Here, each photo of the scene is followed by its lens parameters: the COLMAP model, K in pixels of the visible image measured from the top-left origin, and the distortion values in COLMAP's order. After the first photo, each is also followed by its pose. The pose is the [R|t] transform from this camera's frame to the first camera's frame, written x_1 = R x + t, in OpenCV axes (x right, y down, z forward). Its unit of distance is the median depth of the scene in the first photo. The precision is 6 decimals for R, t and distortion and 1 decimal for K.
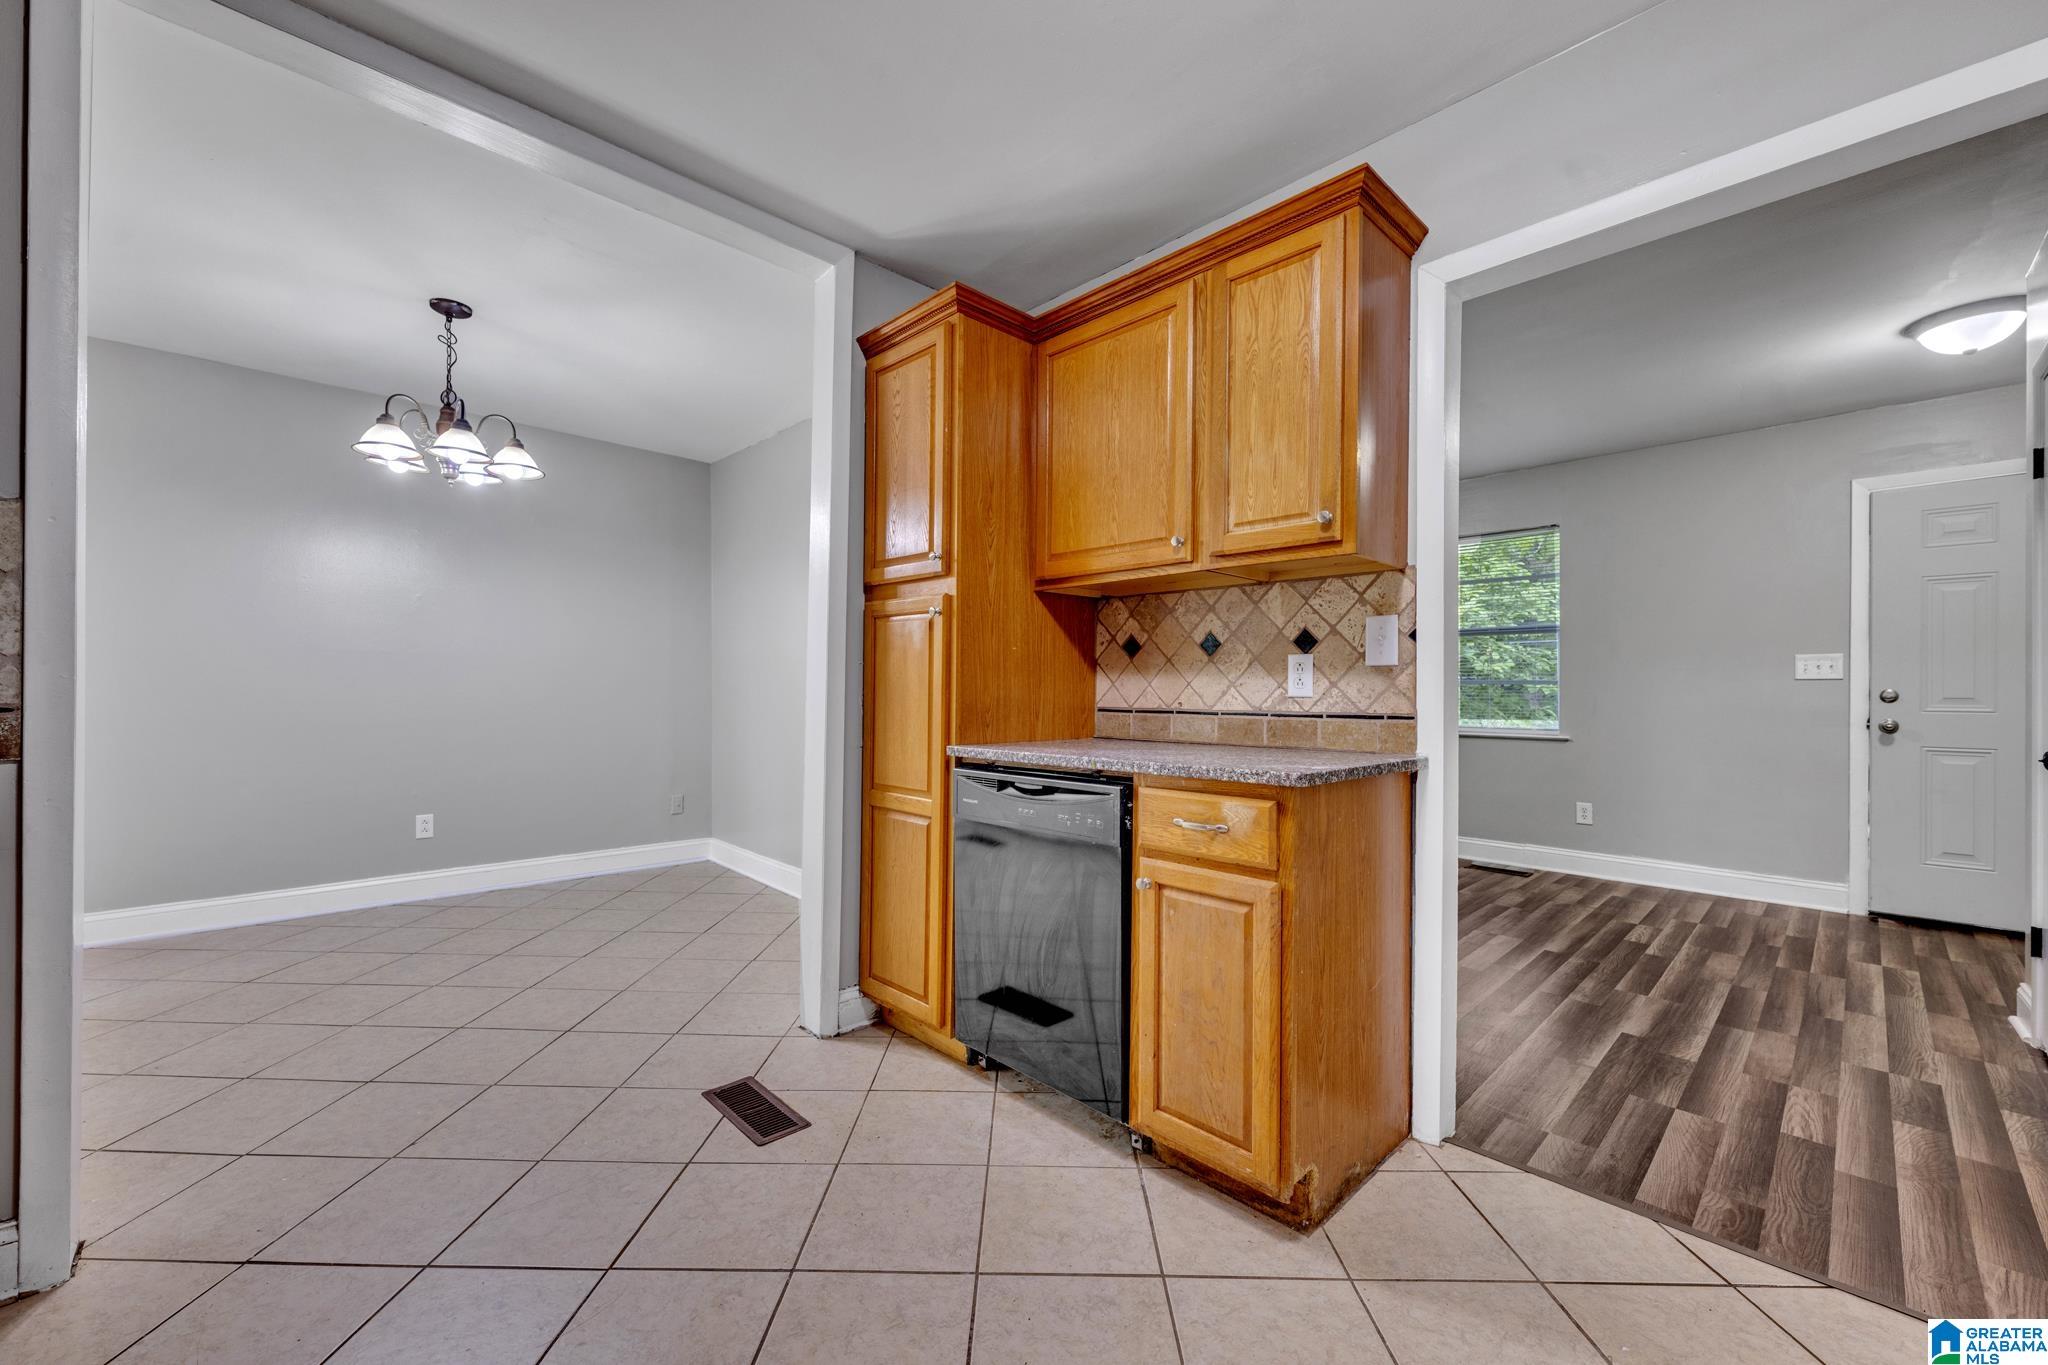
lens RADIAL K [[806.6, 0, 1022.3], [0, 806.6, 690.7], [0, 0, 1]] dist [-0.000087, 0.000022]
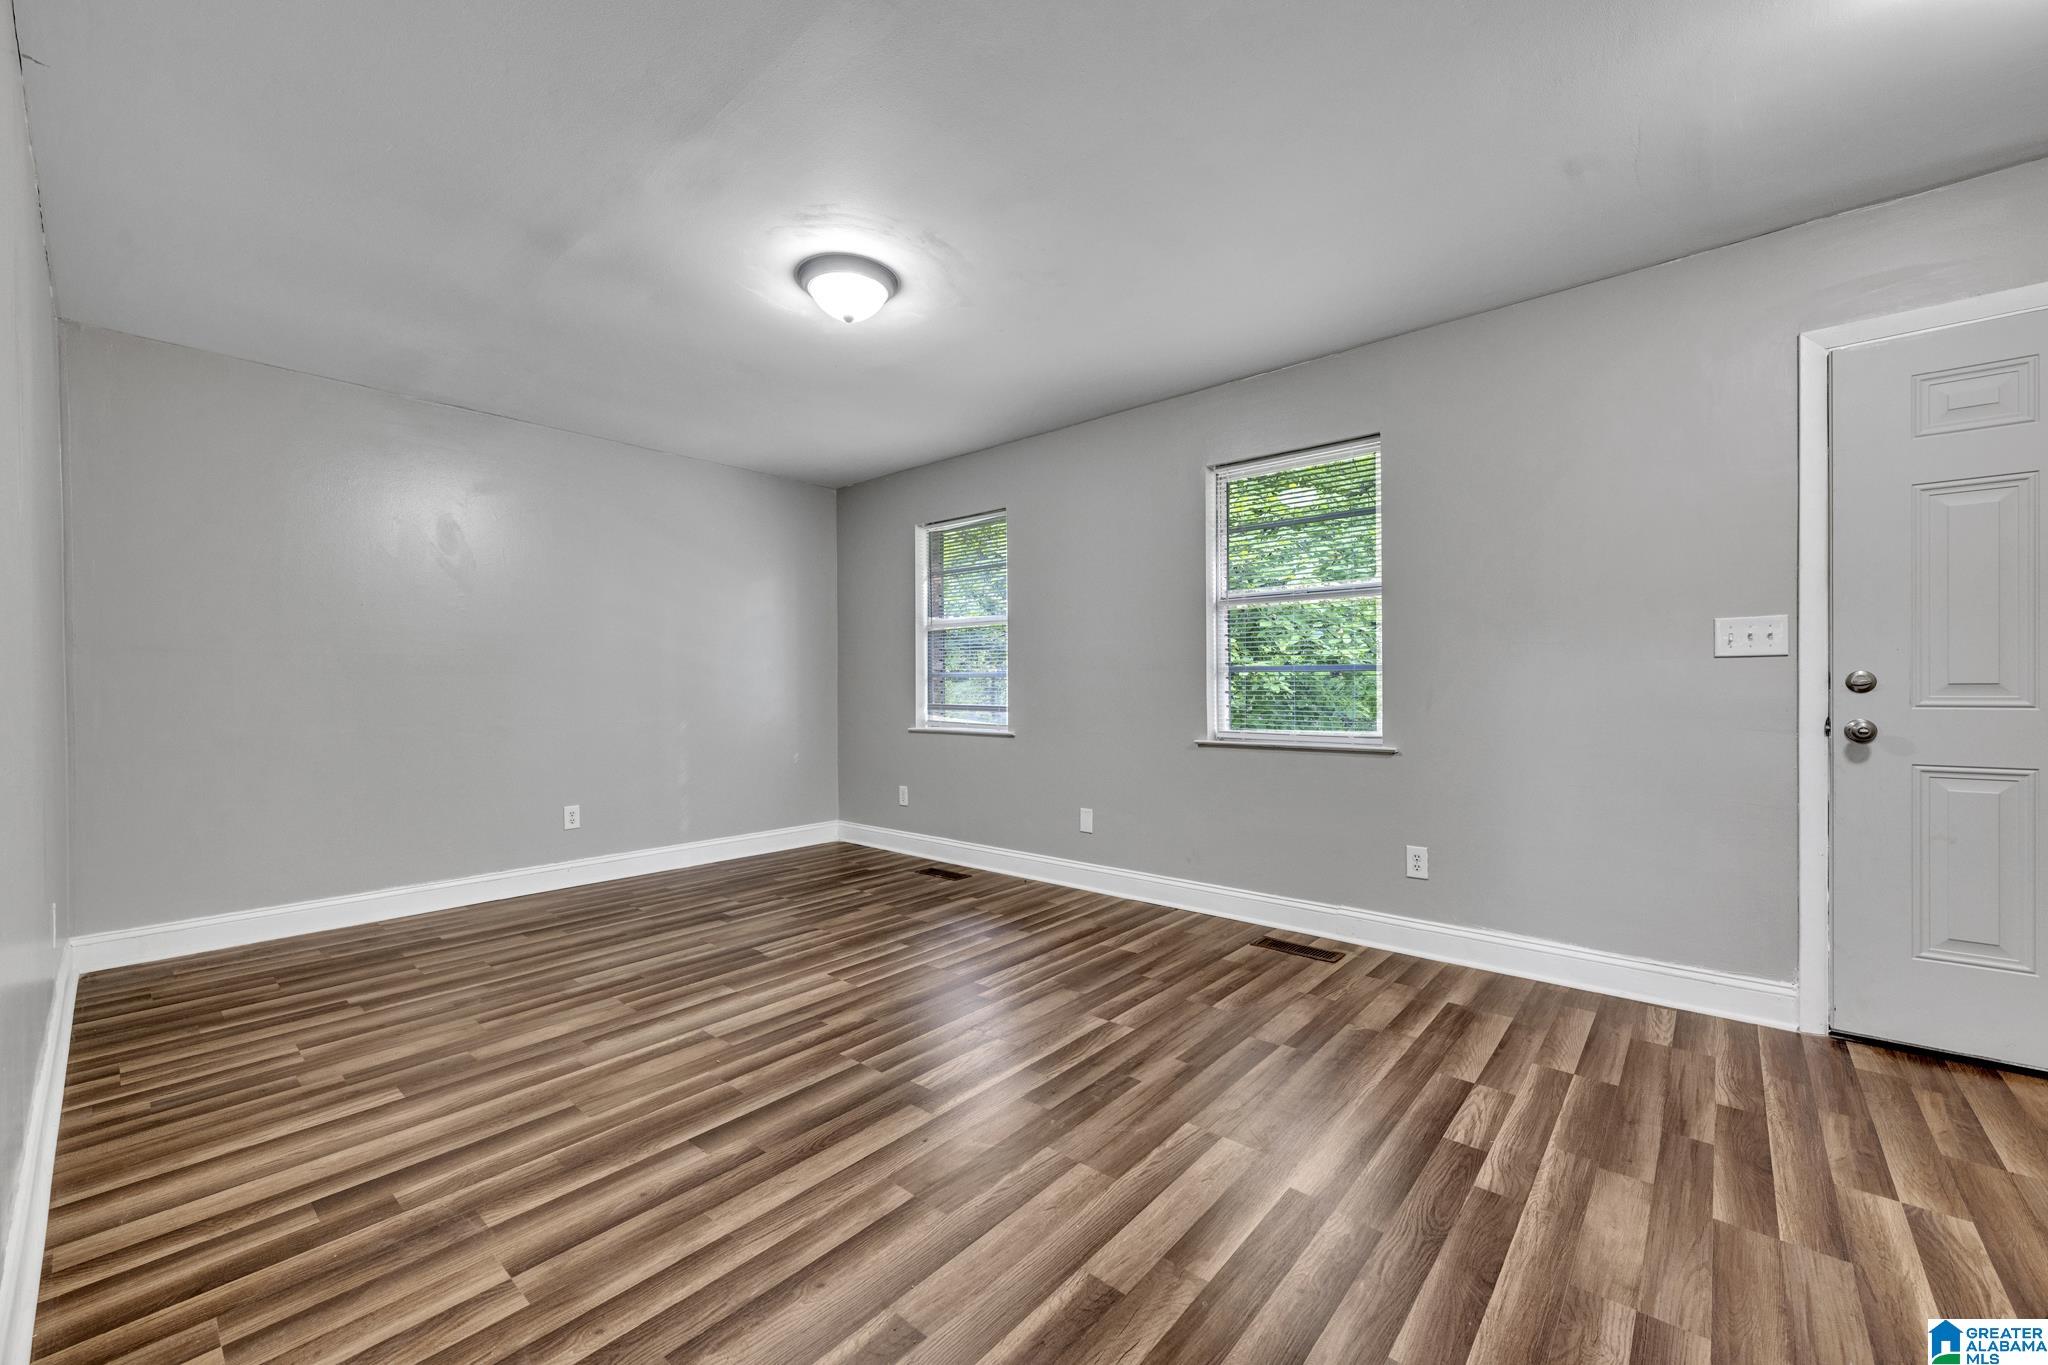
lens RADIAL K [[806.6, 0, 1022.3], [0, 806.6, 690.7], [0, 0, 1]] dist [-0.000087, 0.000022]
pose [[0.995827, -0.013189, 0.090304, 0.381007], [0.012843, 0.999908, 0.004406, 0.002523], [-0.090354, -0.003228, 0.995905, 0.442937]]
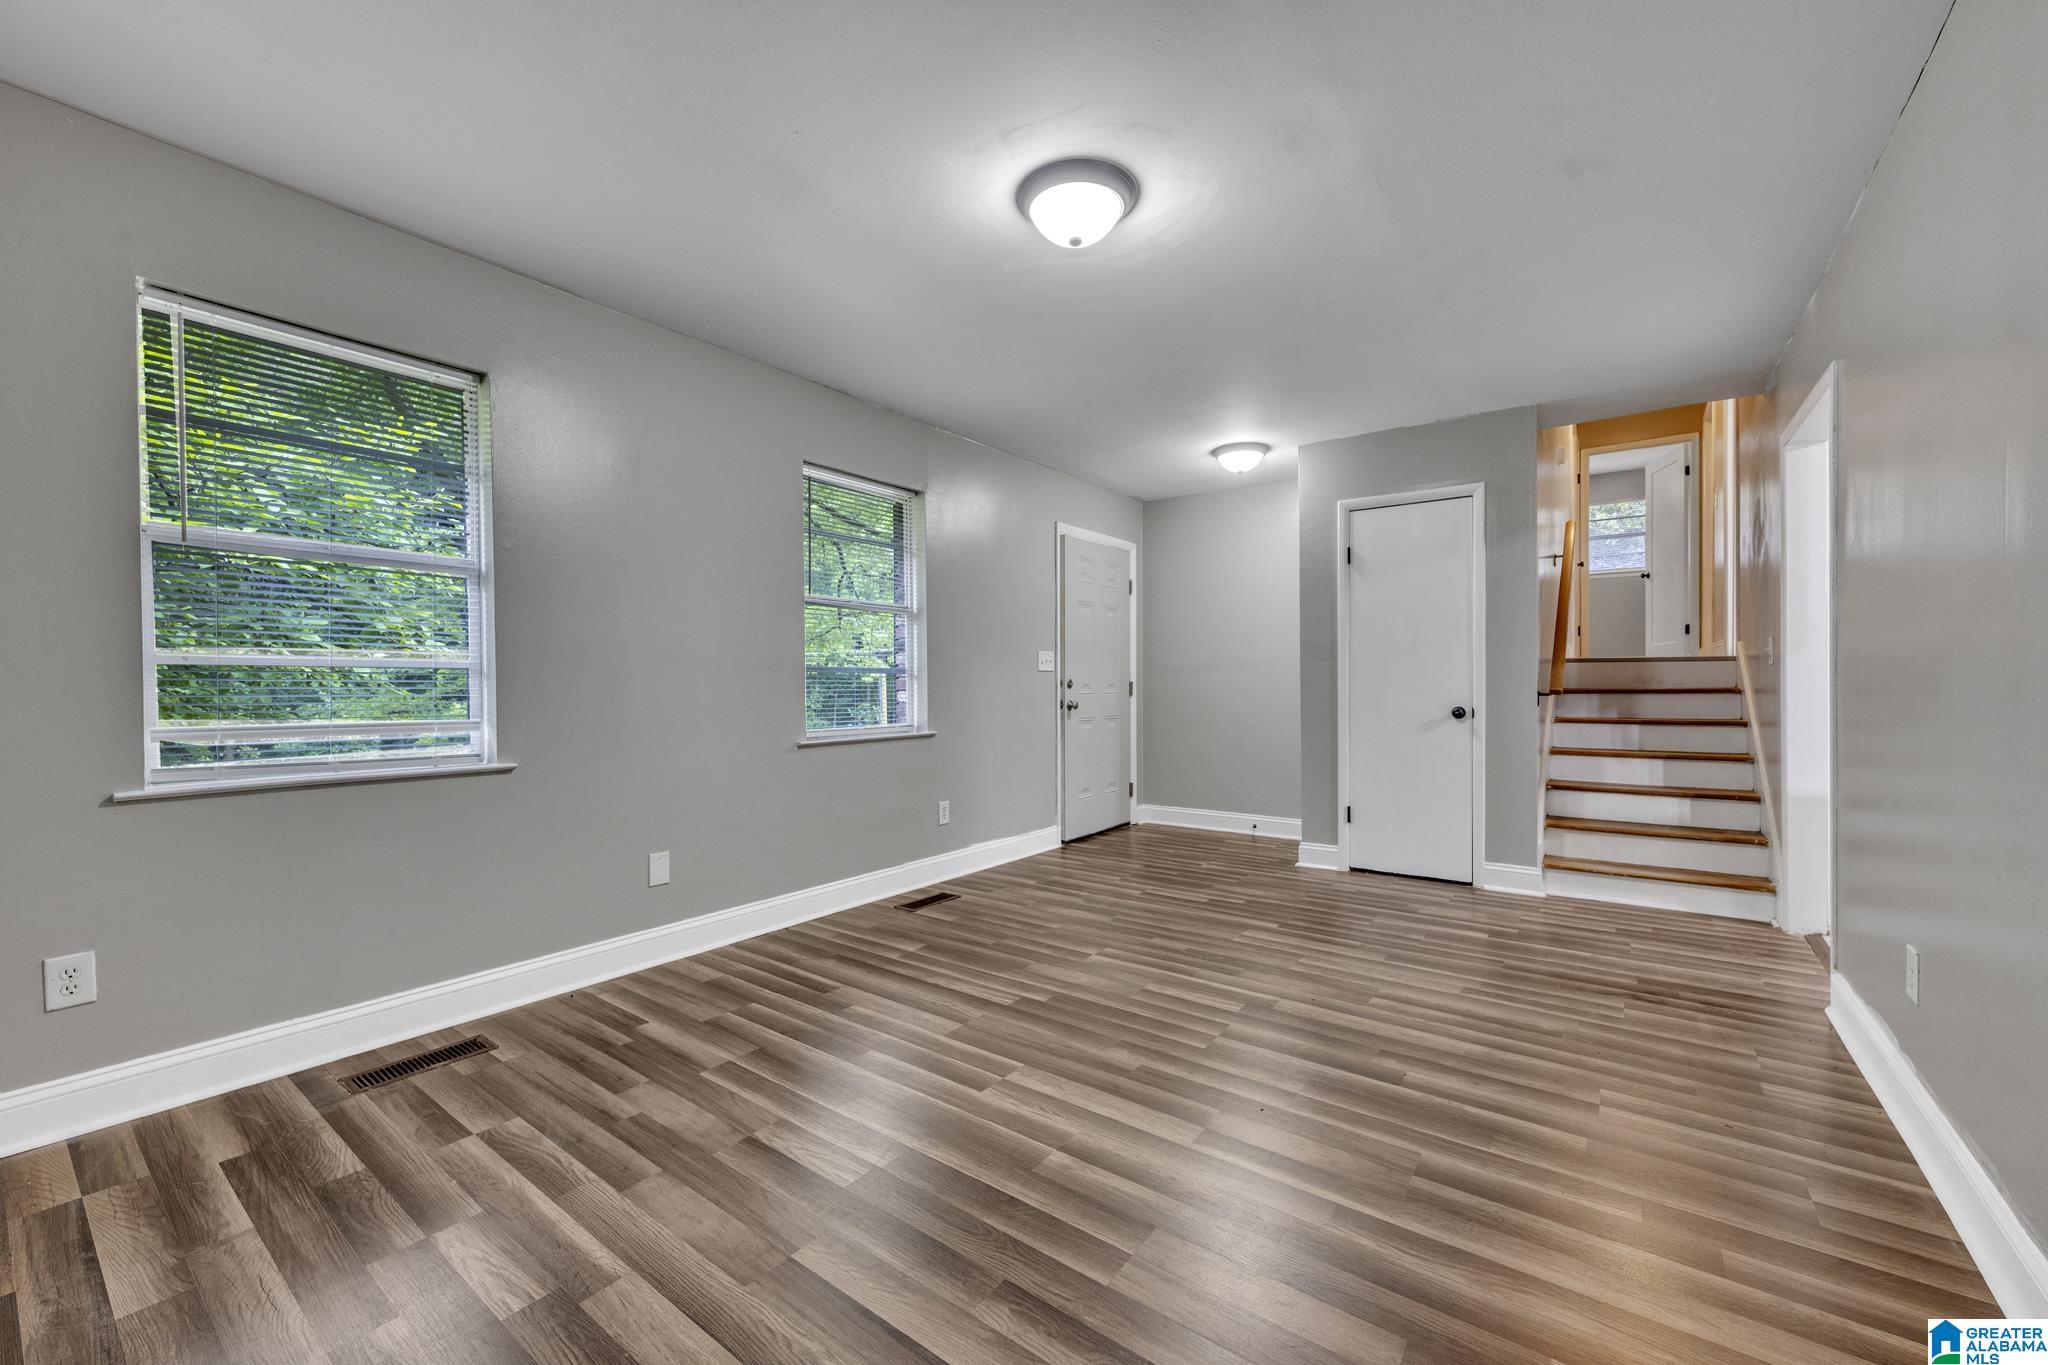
lens RADIAL K [[806.6, 0, 1022.3], [0, 806.6, 690.7], [0, 0, 1]] dist [-0.000087, 0.000022]
pose [[-0.162565, -0.014976, 0.986584, -0.284336], [0.004775, 0.999861, 0.015965, -0.003416], [-0.986686, 0.007307, -0.162471, 1.299574]]
